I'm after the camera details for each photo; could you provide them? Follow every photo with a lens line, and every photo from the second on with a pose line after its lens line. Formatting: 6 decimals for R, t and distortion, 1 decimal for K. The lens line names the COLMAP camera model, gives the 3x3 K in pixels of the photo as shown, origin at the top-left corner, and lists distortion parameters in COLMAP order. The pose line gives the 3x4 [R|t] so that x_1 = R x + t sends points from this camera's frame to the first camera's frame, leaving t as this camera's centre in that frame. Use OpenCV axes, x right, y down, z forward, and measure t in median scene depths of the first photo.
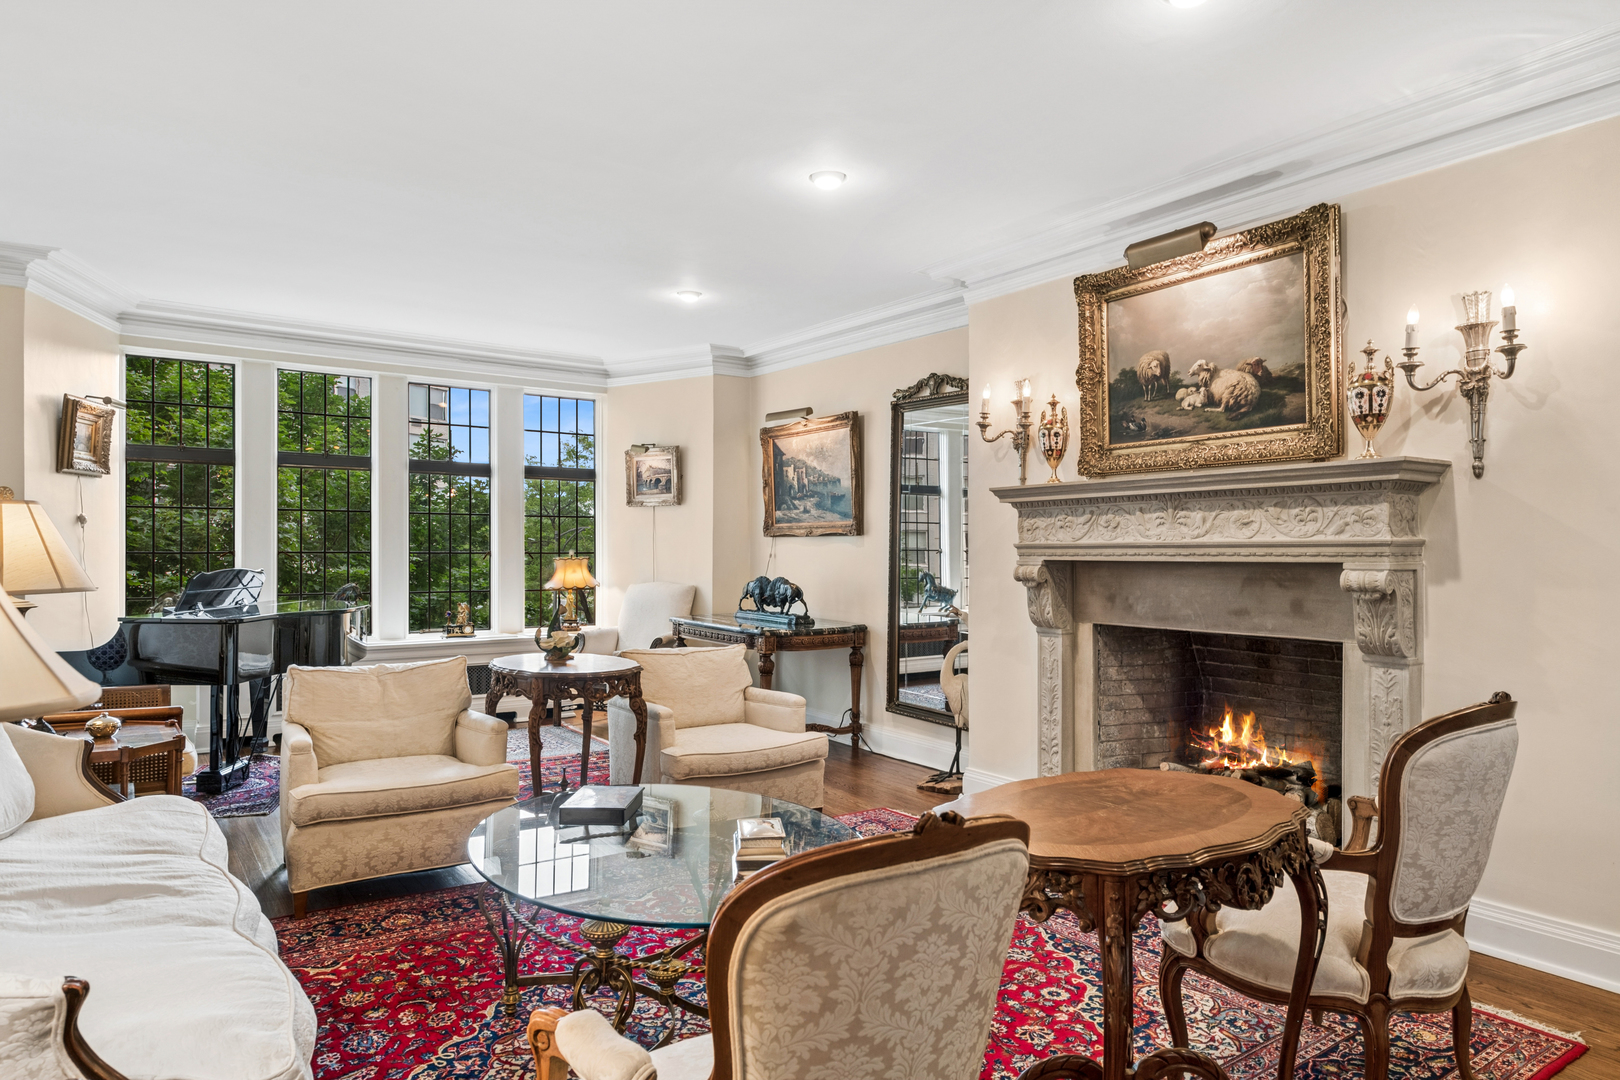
lens RADIAL K [[990.4, 0, 809.7], [0, 990.4, 553.4], [0, 0, 1]] dist [0.013803, -0.001471]
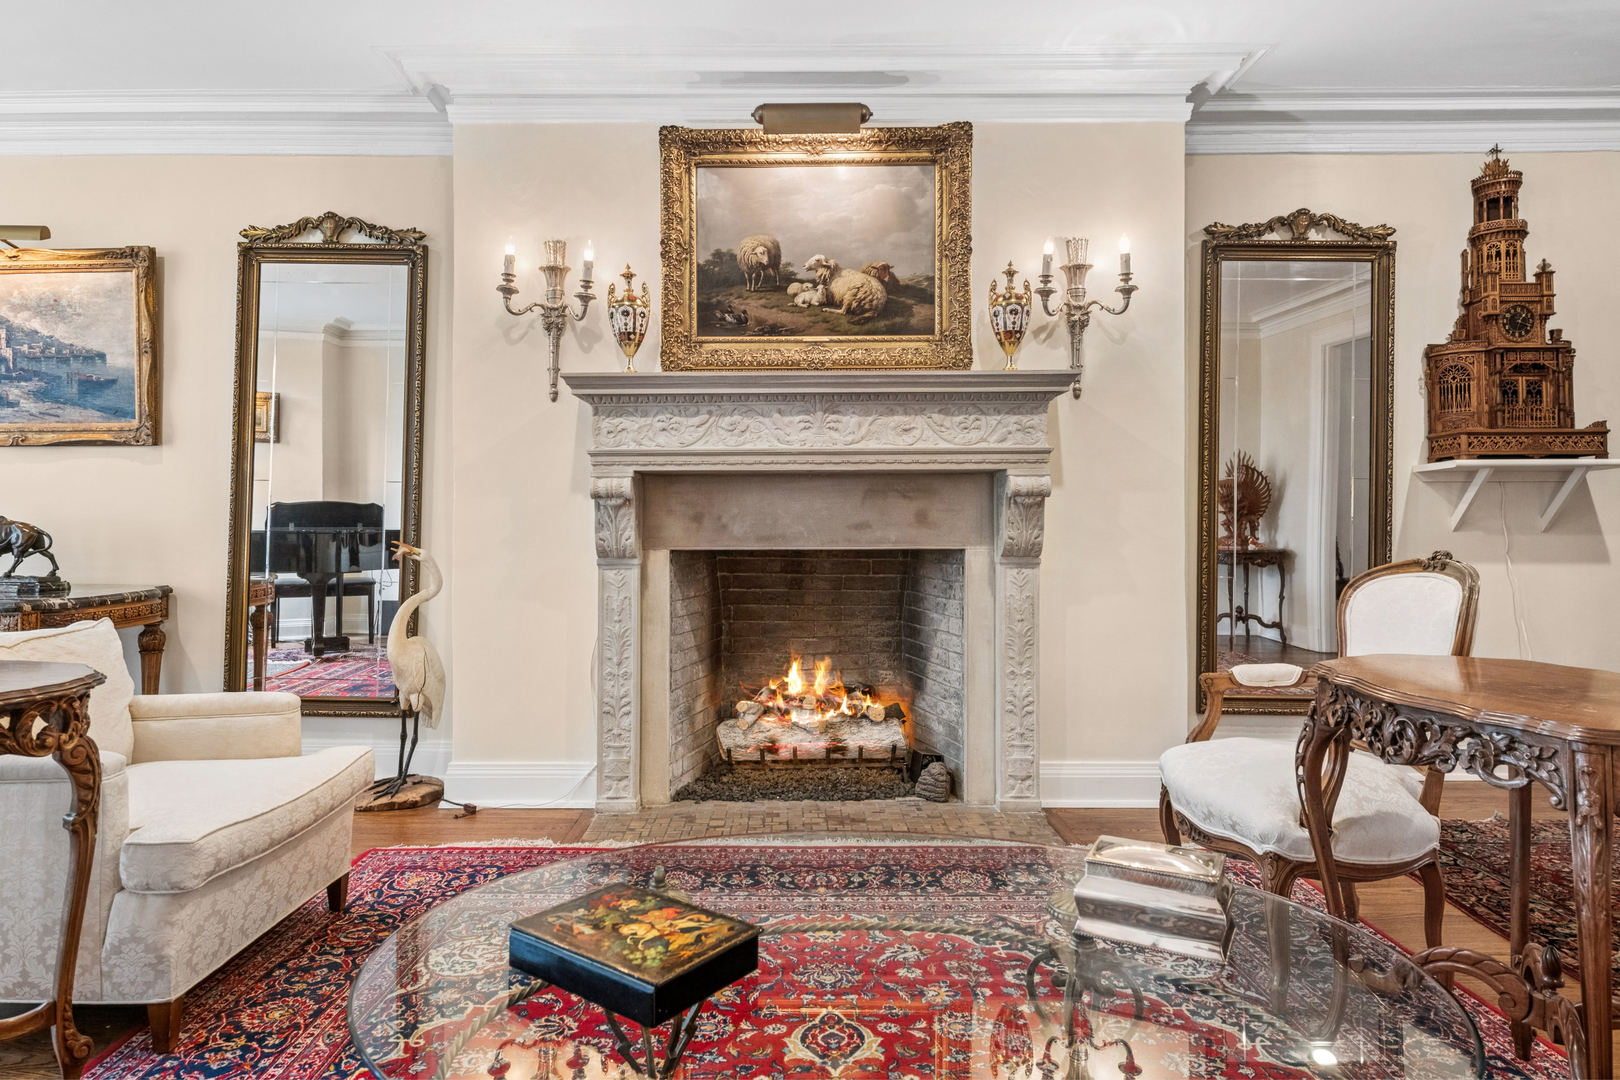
lens RADIAL K [[960.7, 0, 792.0], [0, 960.7, 530.0], [0, 0, 1]] dist [-0.007057, -0.002179]
pose [[0.571713, -0.011583, 0.820372, -0.347722], [0.005793, 0.999932, 0.010081, 0.050855], [-0.820433, -0.001011, 0.571741, 0.498668]]
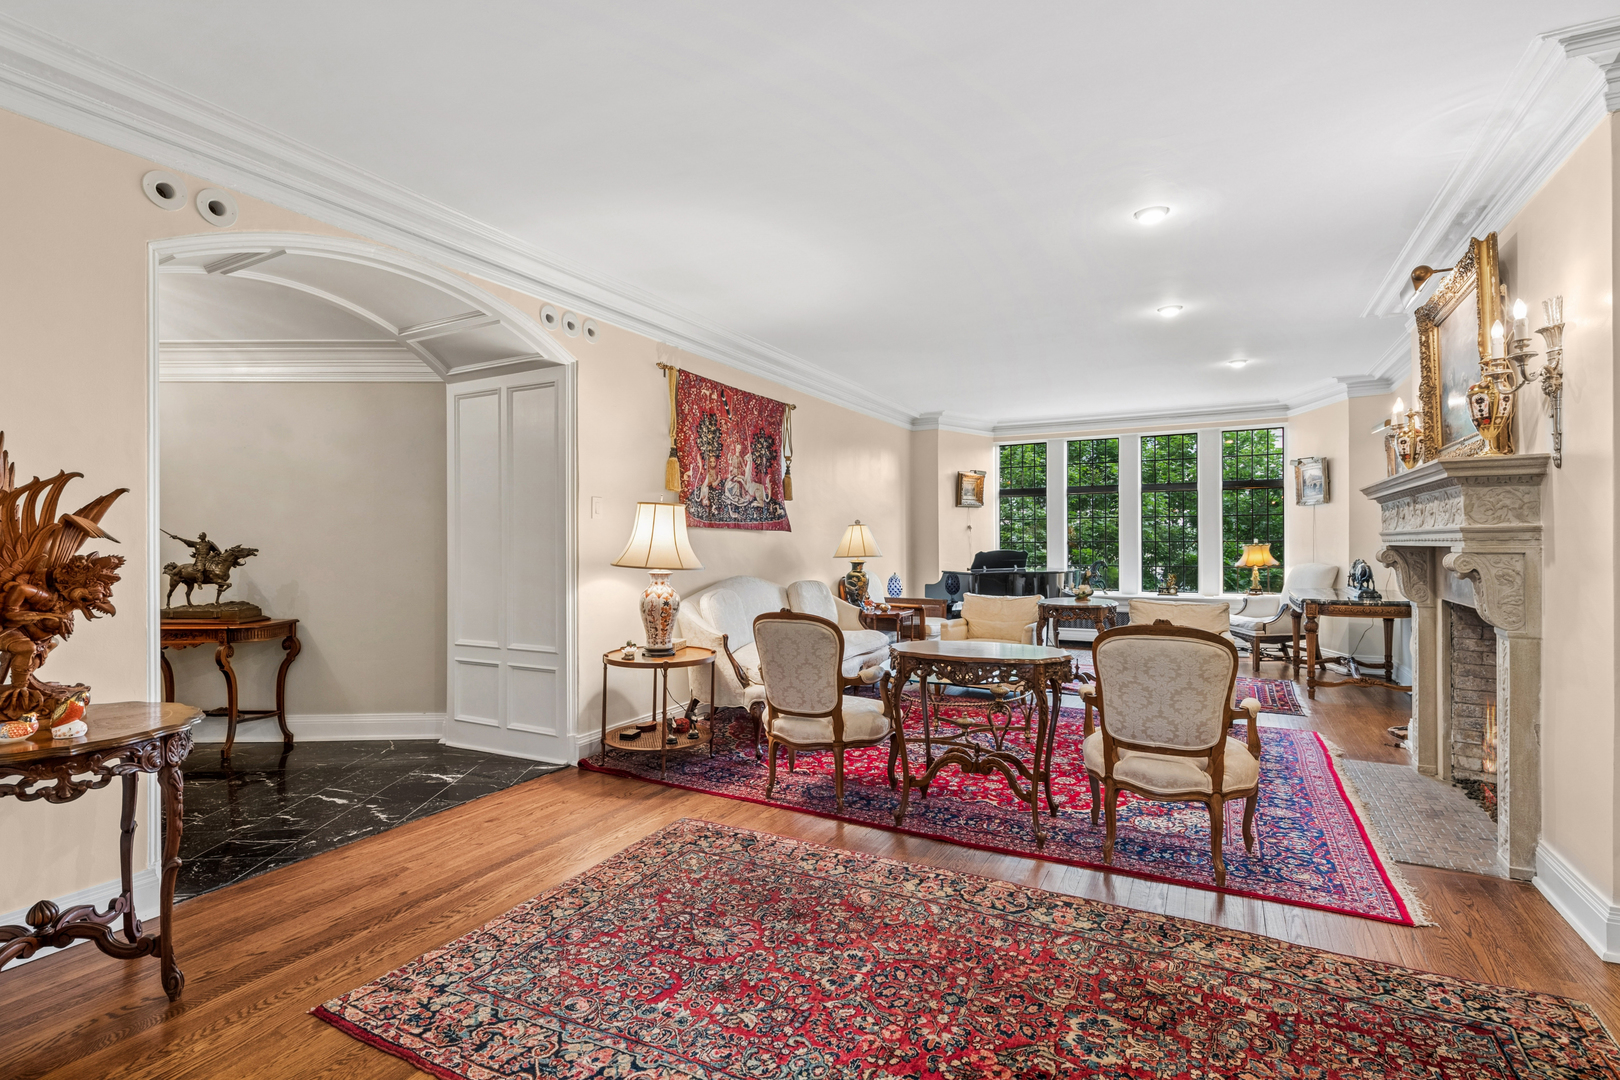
lens RADIAL K [[761.2, 0, 810.0], [0, 761.2, 540.0], [0, 0, 1]] dist [-0.001273, -0.000526]
pose [[0.448193, -0.007543, -0.893905, 0.825899], [0.004979, 0.999970, -0.005941, 0.002454], [0.893923, -0.001788, 0.448217, -0.077695]]
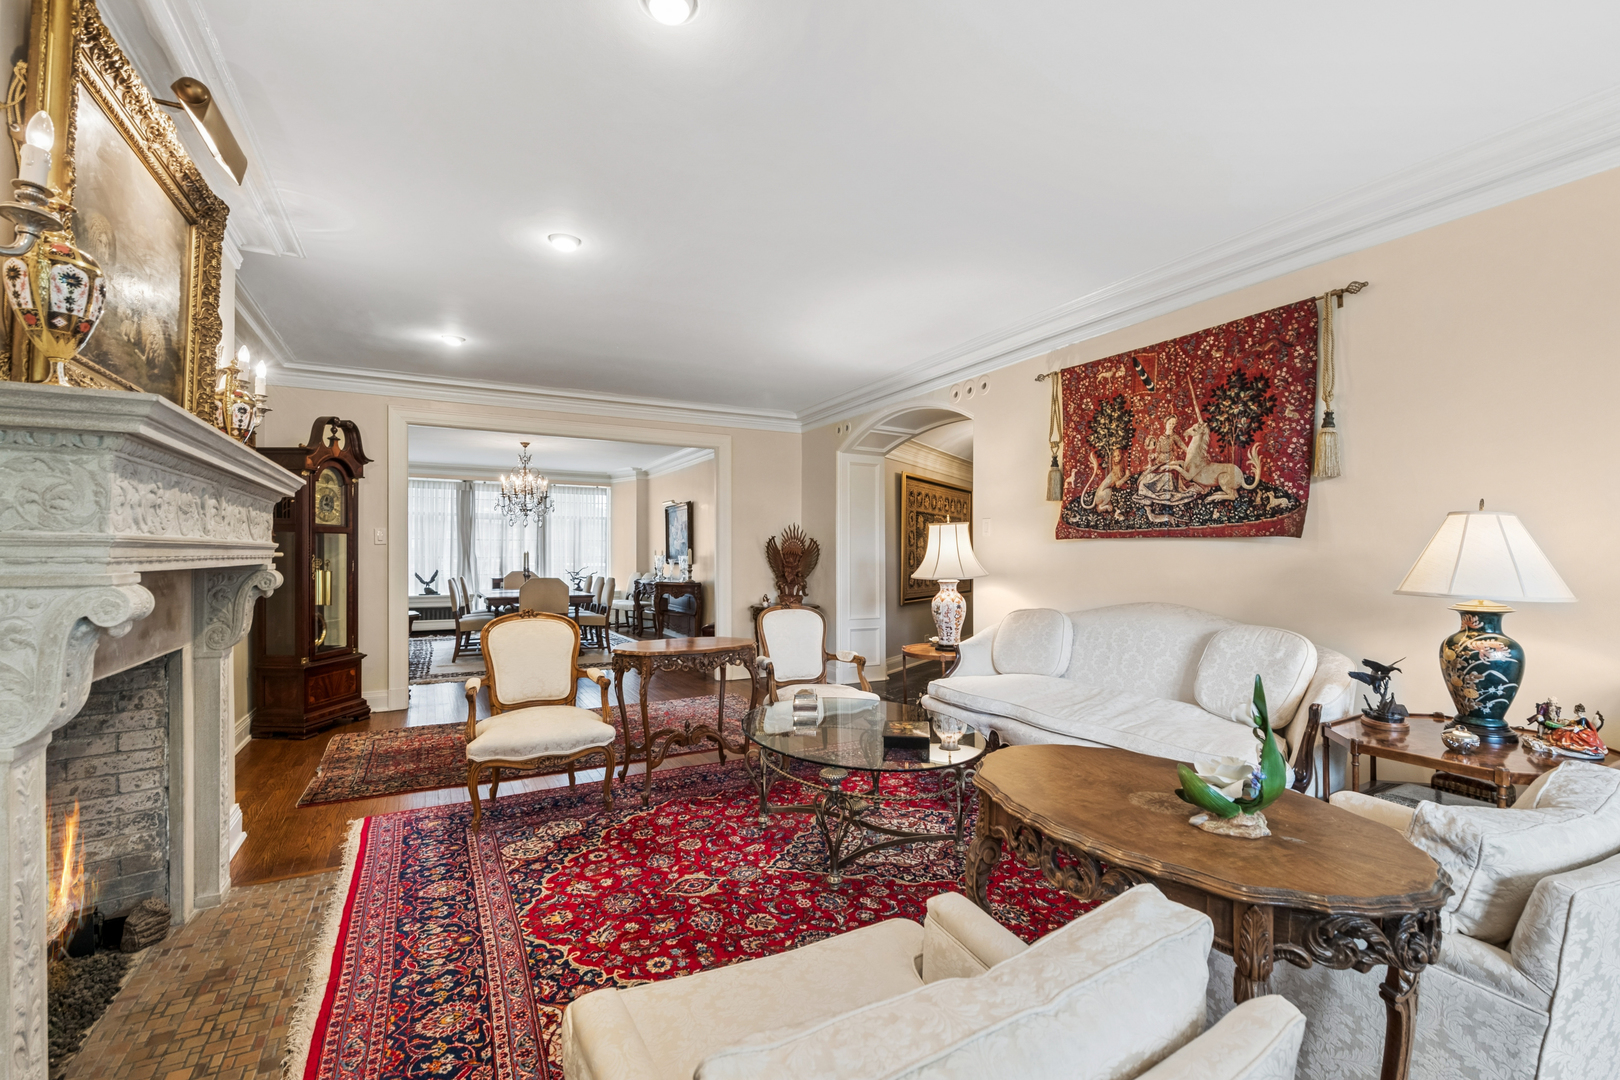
lens RADIAL K [[690.3, 0, 805.9], [0, 690.3, 551.9], [0, 0, 1]] dist [0.014576, -0.000057]
pose [[-0.993422, -0.001306, 0.114508, -0.125311], [-0.001660, 0.999994, -0.002992, -0.004484], [-0.114503, -0.003162, -0.993418, 1.400918]]
